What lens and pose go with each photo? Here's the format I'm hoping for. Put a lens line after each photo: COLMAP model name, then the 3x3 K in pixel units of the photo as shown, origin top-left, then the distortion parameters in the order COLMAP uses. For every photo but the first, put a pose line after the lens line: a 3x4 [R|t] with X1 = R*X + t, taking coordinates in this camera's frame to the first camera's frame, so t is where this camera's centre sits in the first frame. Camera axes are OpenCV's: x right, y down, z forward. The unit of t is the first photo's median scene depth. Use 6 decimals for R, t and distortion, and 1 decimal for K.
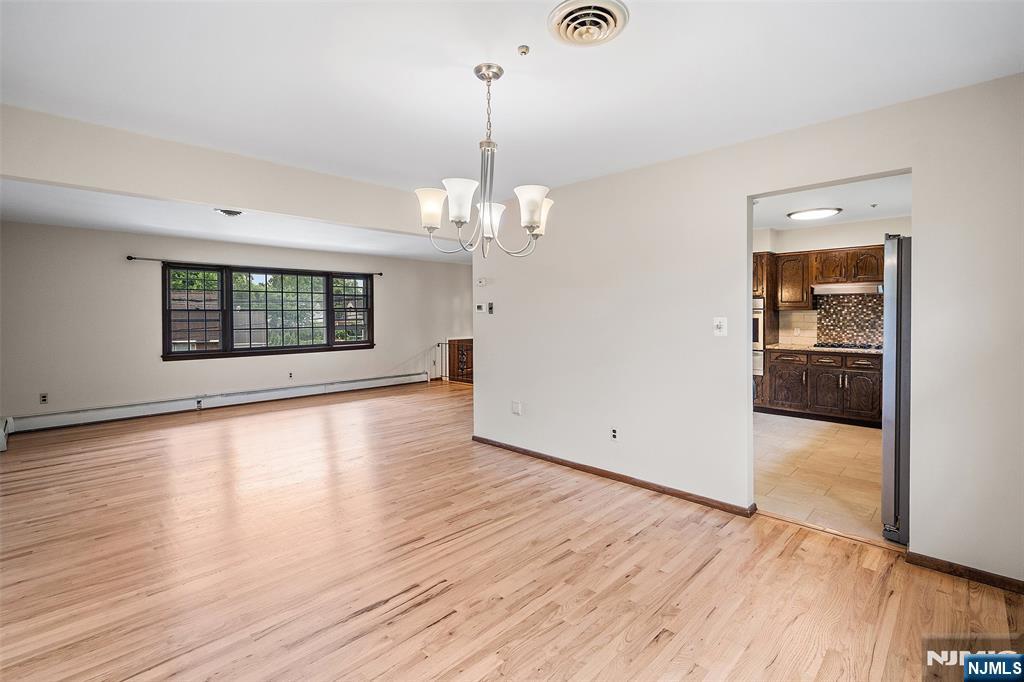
lens RADIAL K [[480.5, 0, 498.8], [0, 480.5, 320.1], [0, 0, 1]] dist [-0.004131, -0.000196]
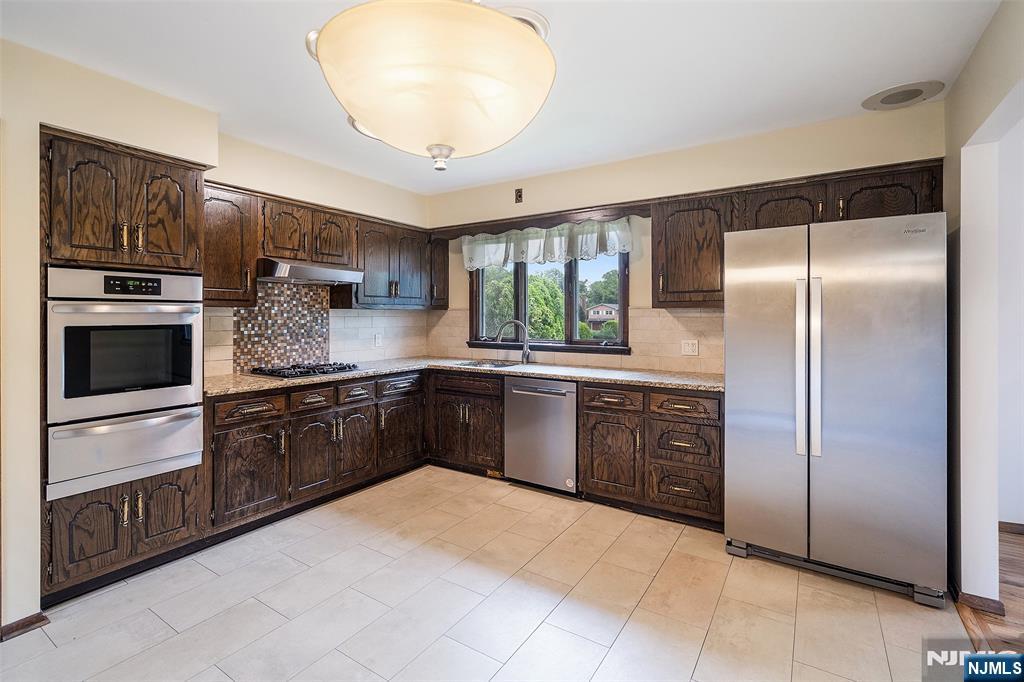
lens RADIAL K [[473.0, 0, 512.2], [0, 473.0, 311.5], [0, 0, 1]] dist [-0.003393, -0.000526]
pose [[-0.204518, 0.010480, 0.978807, 0.101788], [0.014032, 0.999871, -0.007774, -0.008405], [-0.978762, 0.012145, -0.204639, 0.851236]]
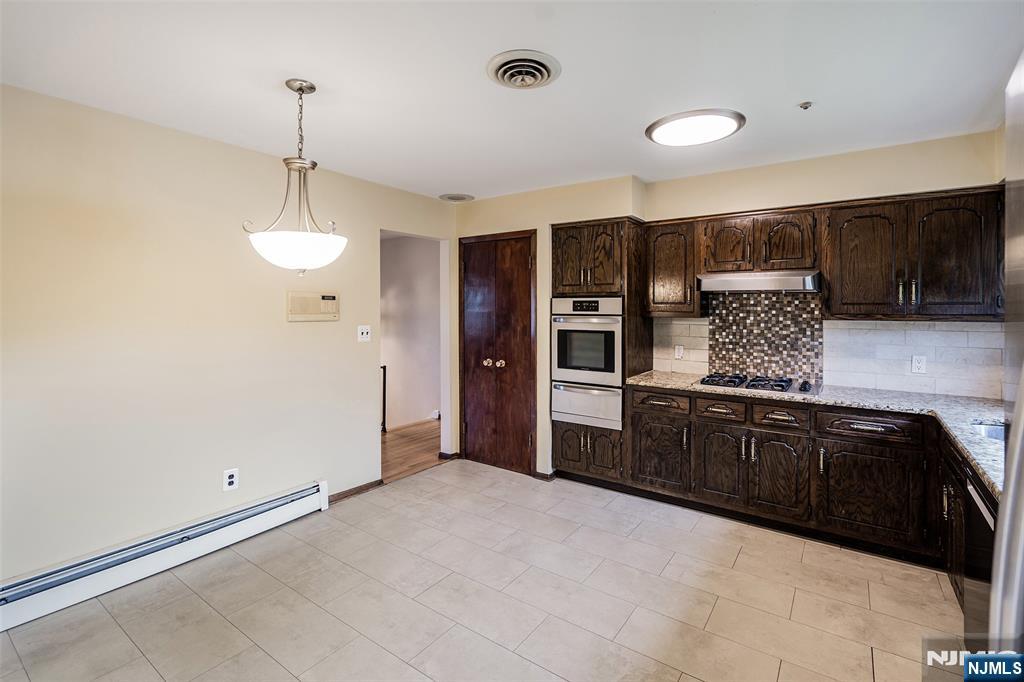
lens RADIAL K [[473.0, 0, 512.2], [0, 473.0, 311.5], [0, 0, 1]] dist [-0.003393, -0.000526]
pose [[0.987288, 0.004709, 0.158872, 0.341076], [-0.003417, 0.999959, -0.008405, -0.023512], [-0.158905, 0.007756, 0.987263, 0.474145]]
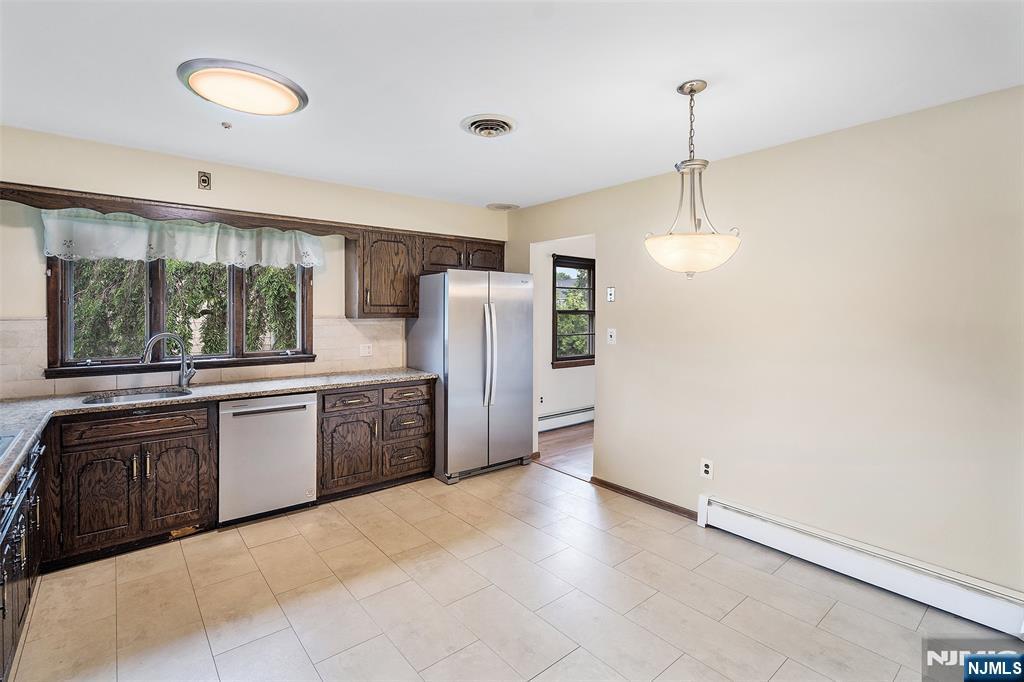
lens RADIAL K [[480.5, 0, 498.8], [0, 480.5, 320.1], [0, 0, 1]] dist [-0.004131, -0.000196]
pose [[-0.995180, 0.001568, 0.098055, 0.350763], [0.004162, 0.999646, 0.026260, -0.027967], [-0.097979, 0.026542, -0.994834, 1.203160]]
